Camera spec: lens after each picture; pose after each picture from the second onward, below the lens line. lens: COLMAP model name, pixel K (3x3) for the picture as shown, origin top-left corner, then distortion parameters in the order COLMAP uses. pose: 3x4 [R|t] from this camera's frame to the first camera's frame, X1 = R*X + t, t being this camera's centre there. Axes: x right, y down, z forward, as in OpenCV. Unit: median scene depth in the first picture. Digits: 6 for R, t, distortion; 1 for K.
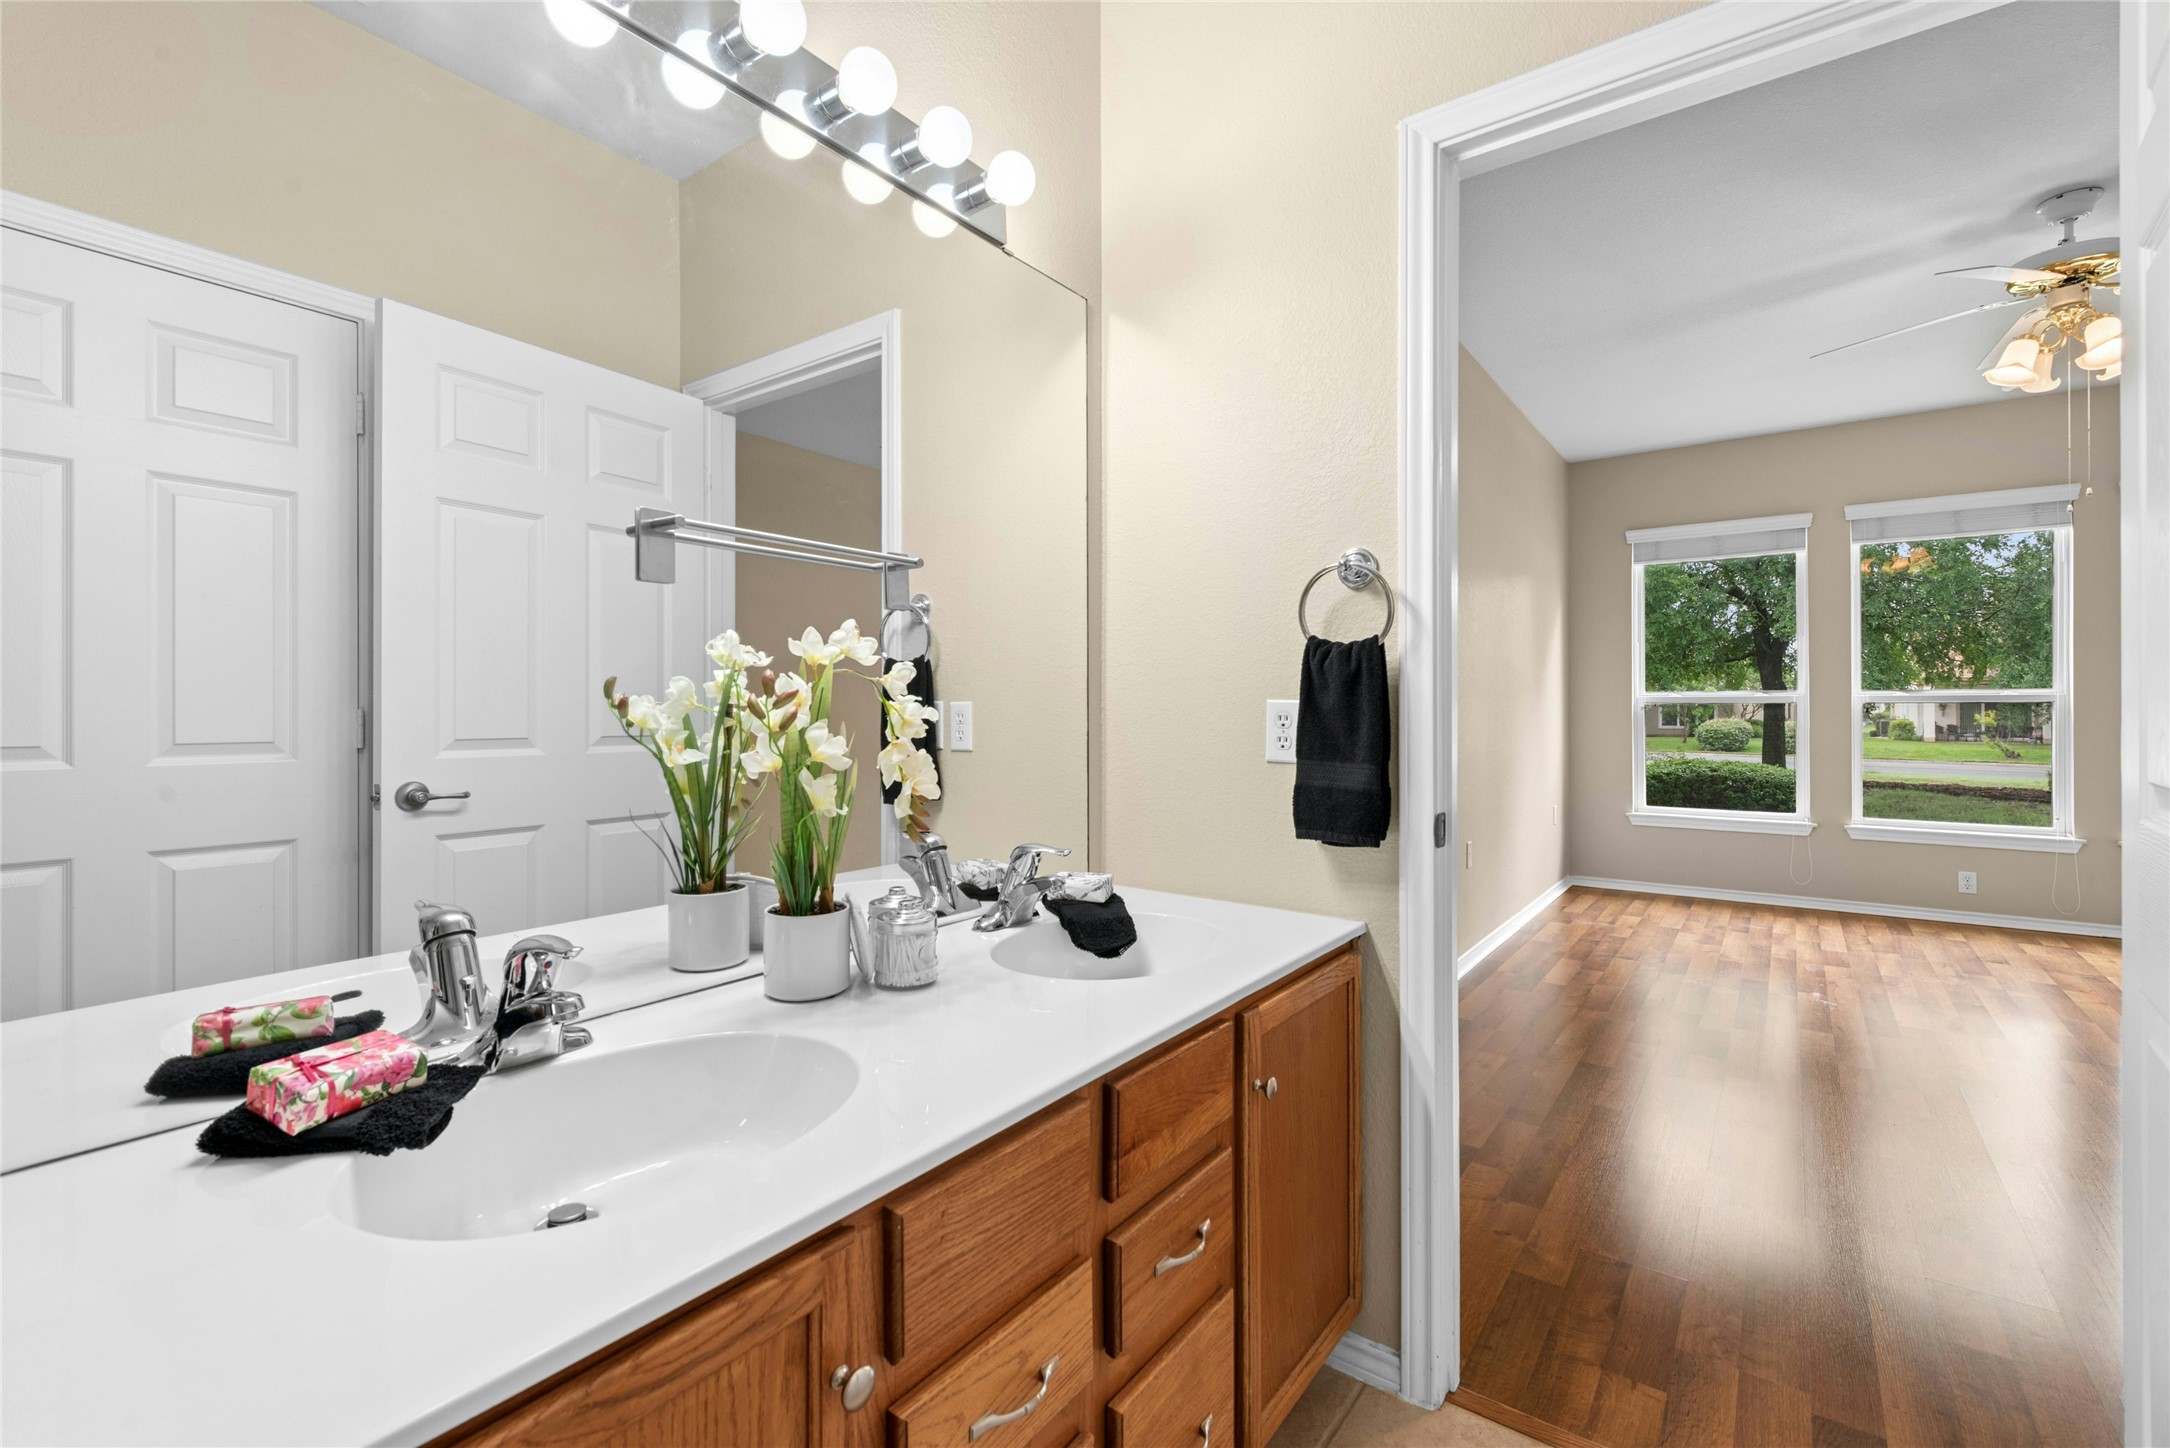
lens RADIAL K [[930.0, 0, 1090.9], [0, 930.0, 709.2], [0, 0, 1]] dist [0.005129, 0.000073]
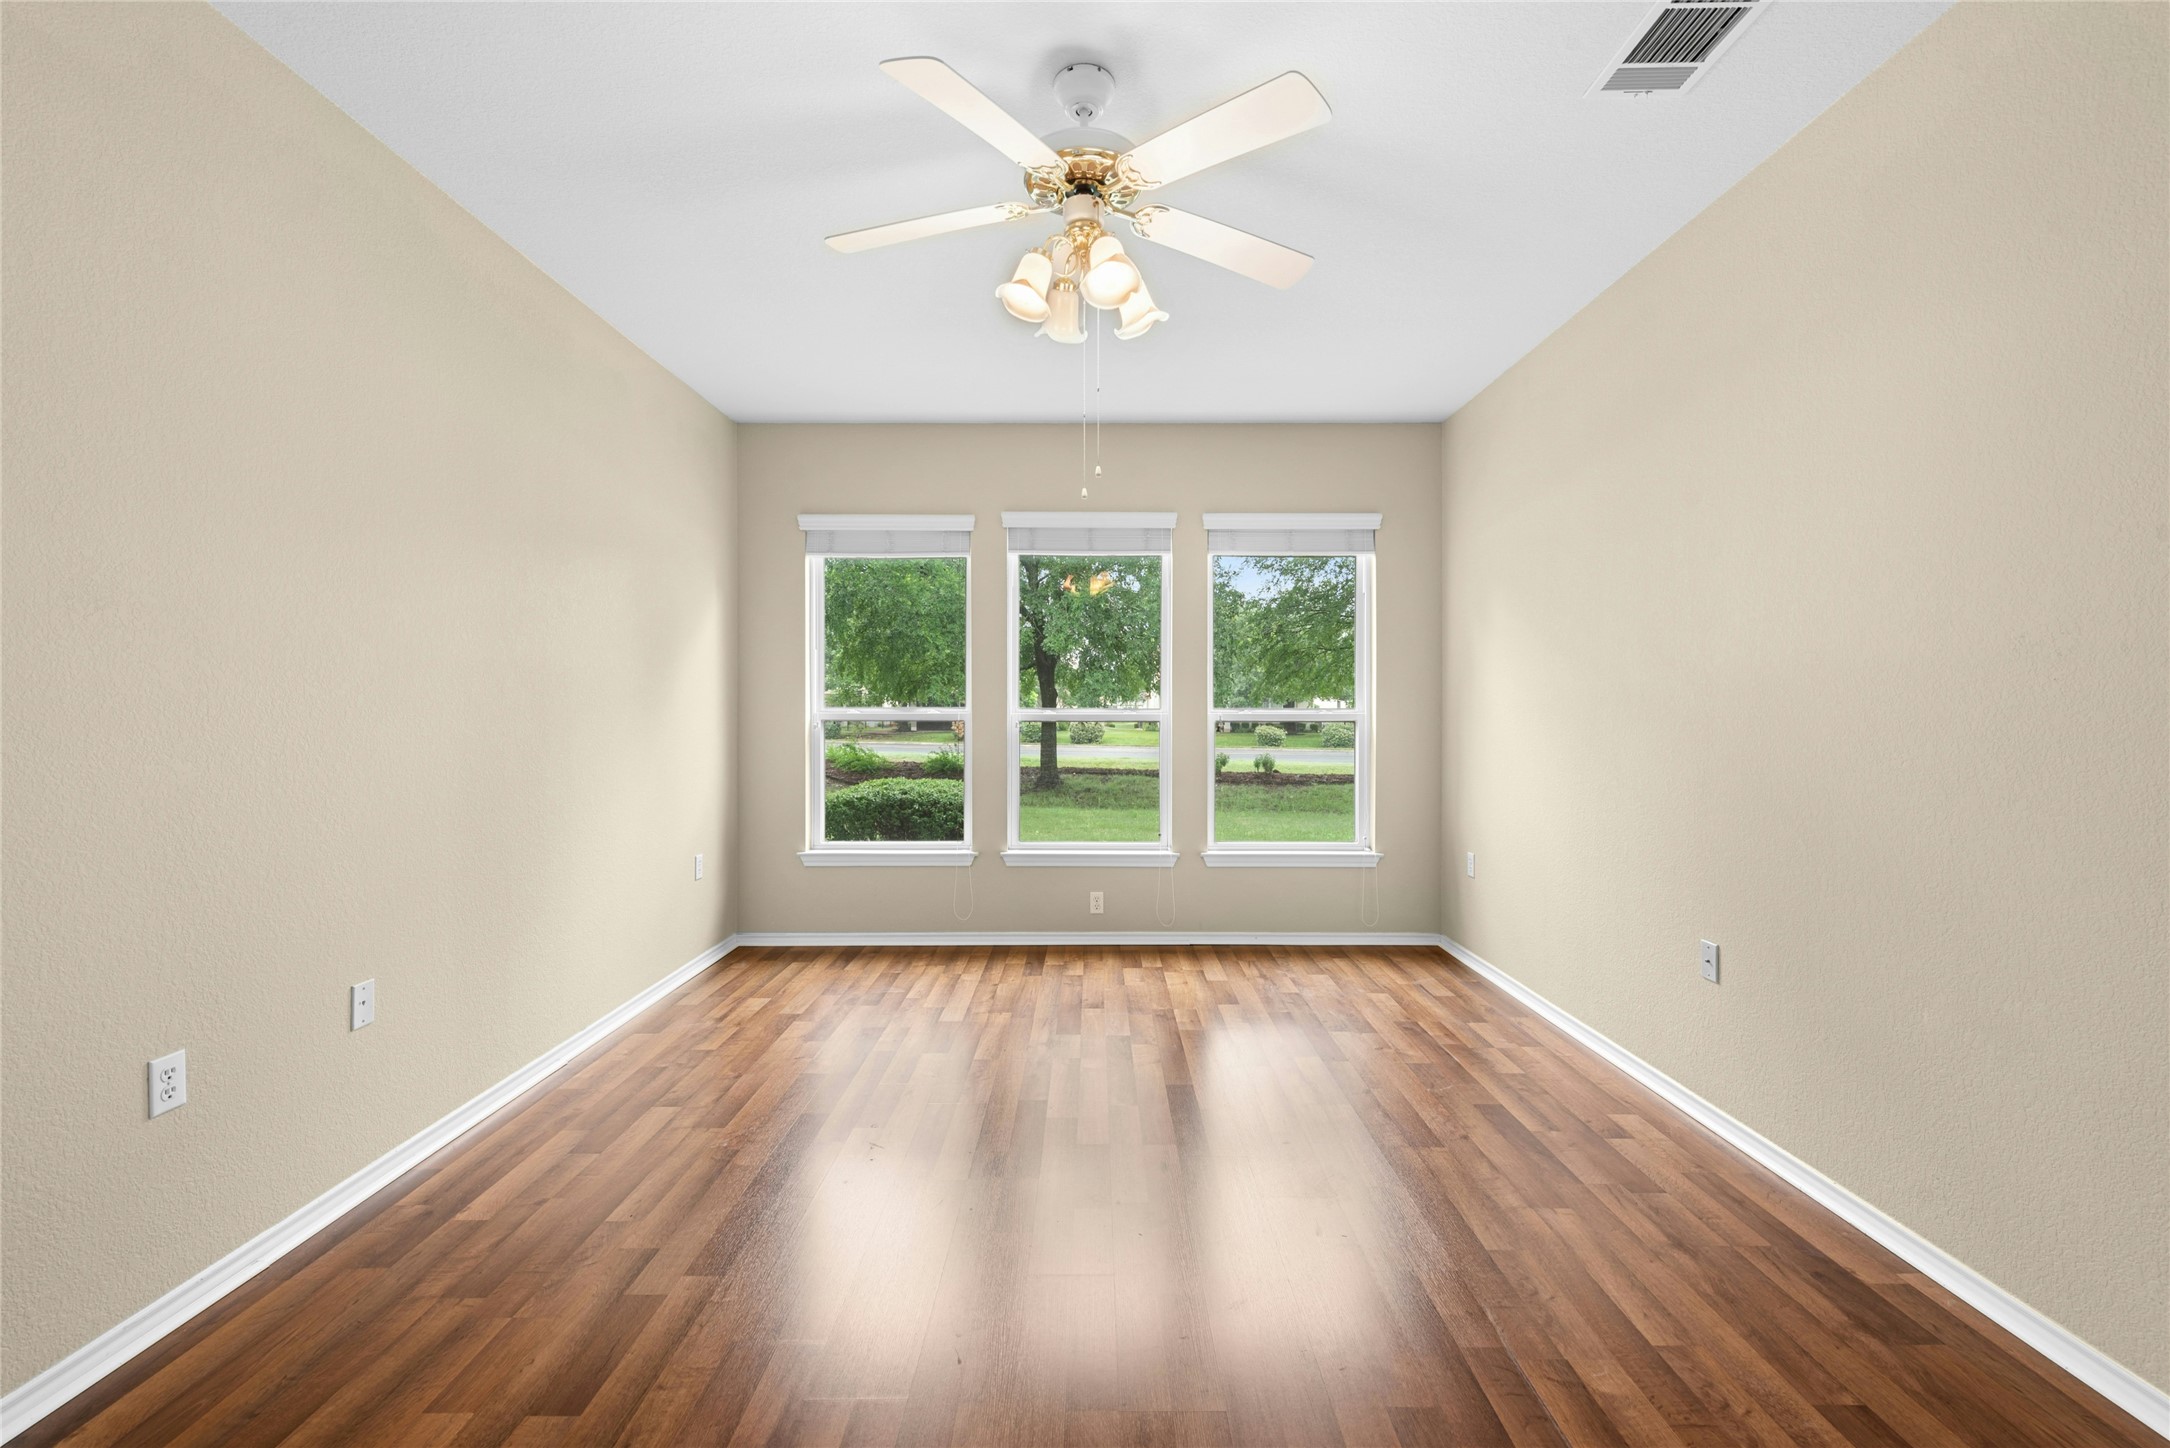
lens RADIAL K [[888.8, 0, 1094.2], [0, 888.8, 710.4], [0, 0, 1]] dist [0.010927, -0.005118]
pose [[0.800083, 0.000206, 0.599889, 0.307208], [-0.003919, 0.999980, 0.004884, -0.020311], [-0.599876, -0.006259, 0.800068, 0.204709]]
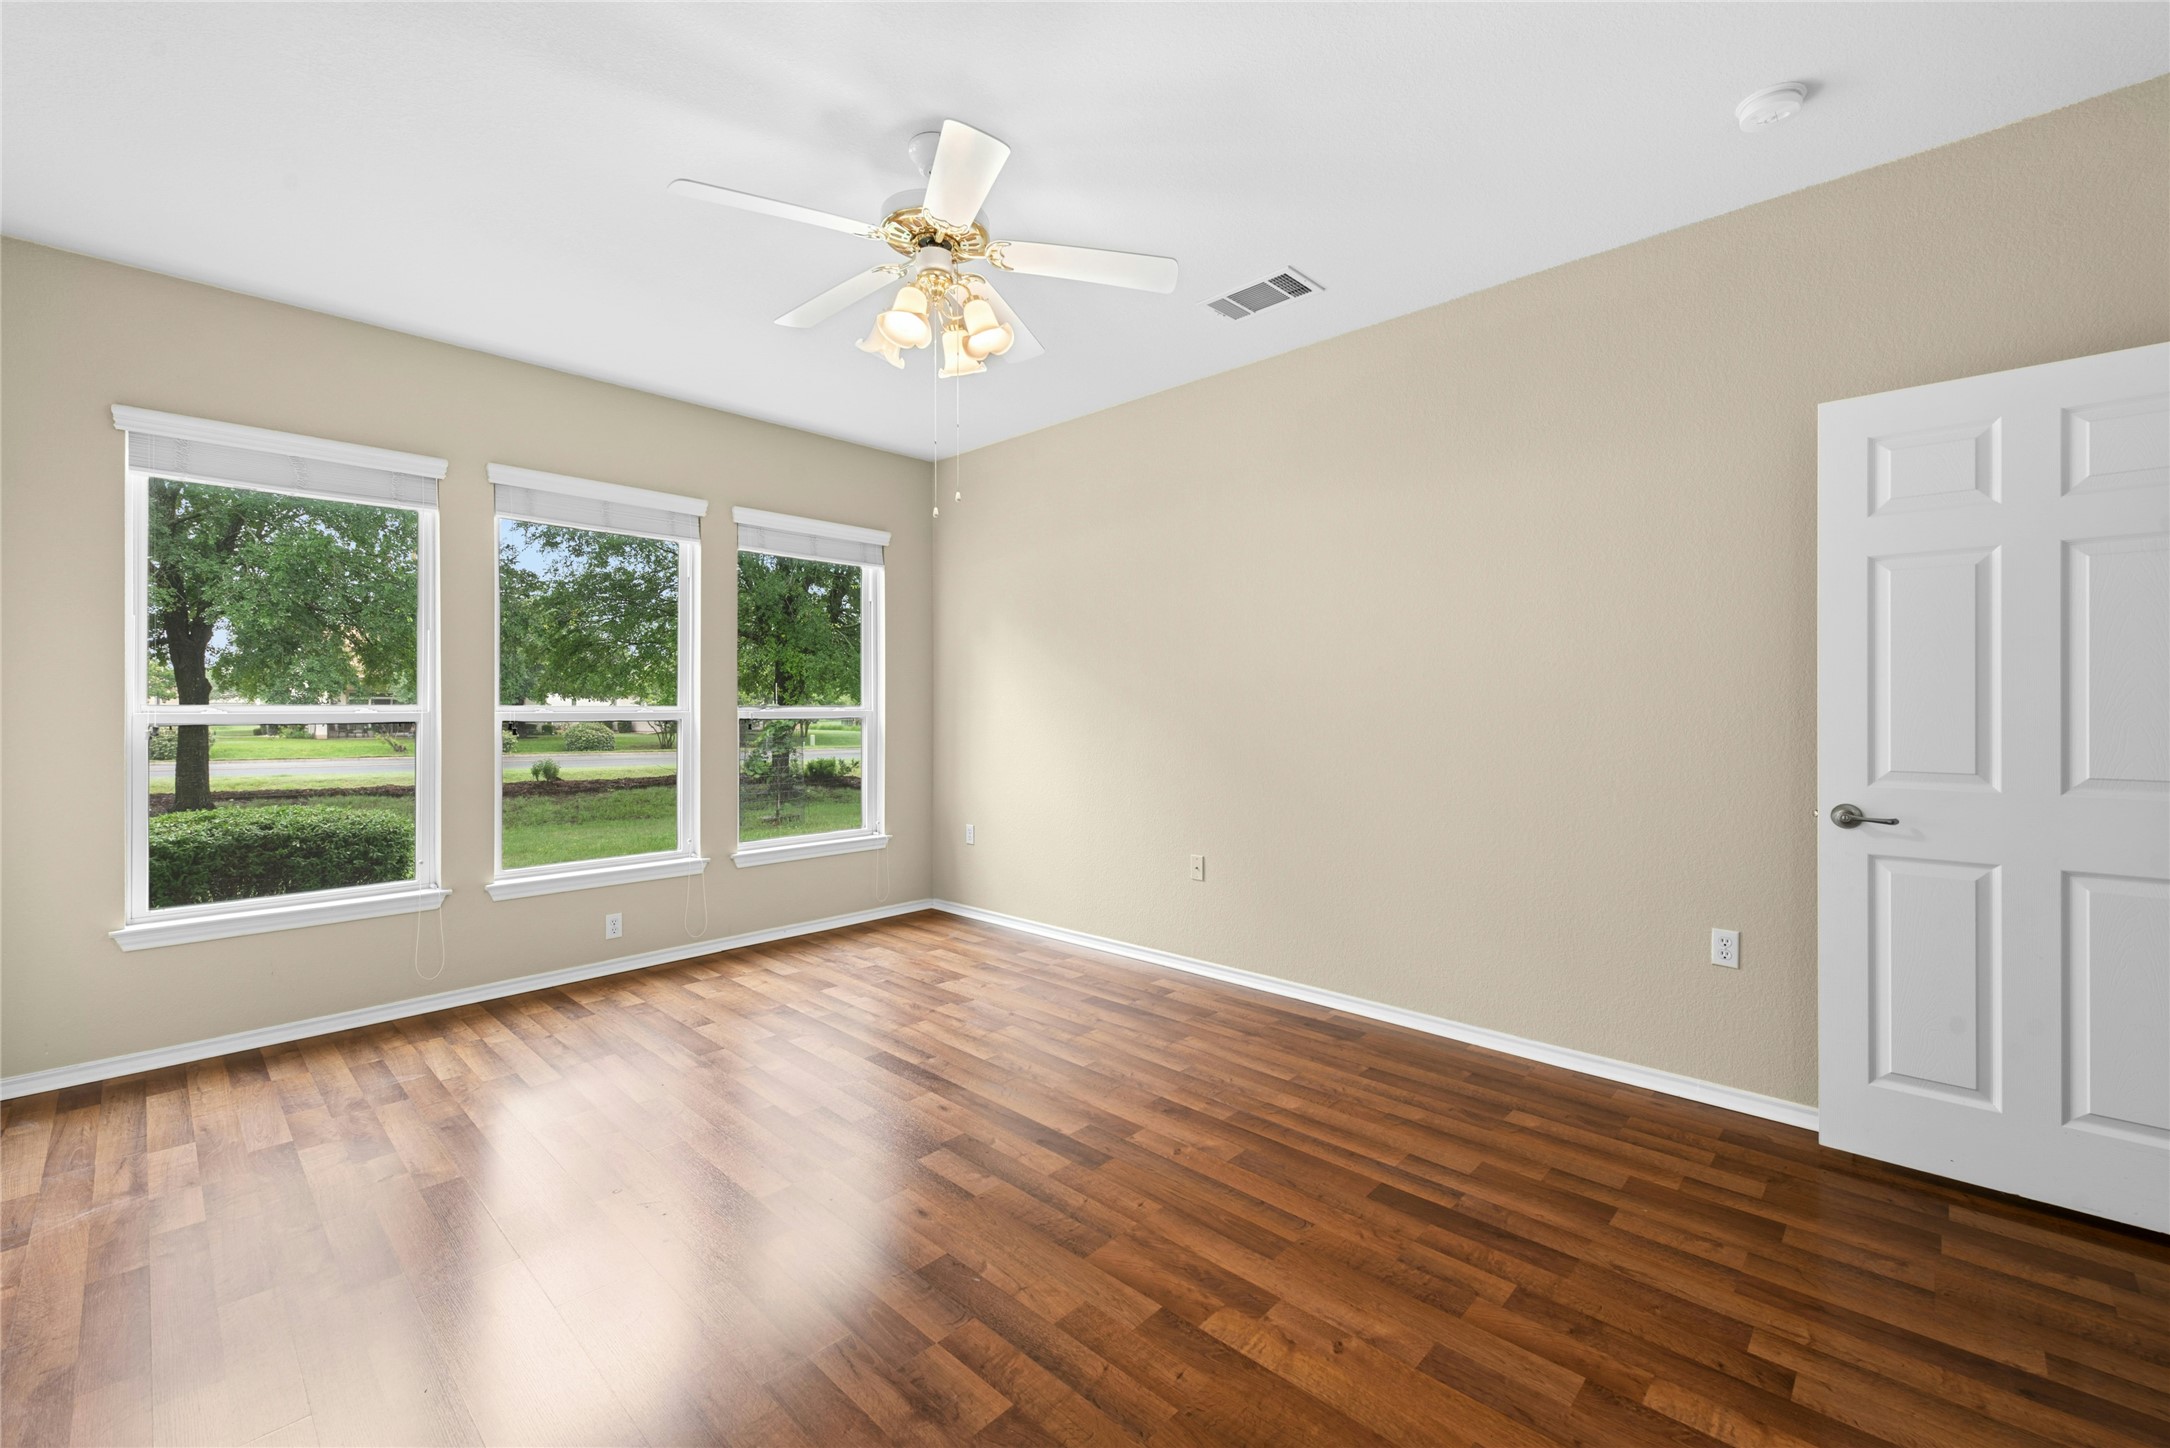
lens RADIAL K [[888.8, 0, 1104.2], [0, 888.8, 706.4], [0, 0, 1]] dist [0.010927, -0.005118]
pose [[0.104464, 0.000938, 0.994528, 0.125826], [-0.002298, 0.999997, -0.000702, -0.018385], [-0.994526, -0.002213, 0.104465, 0.379089]]
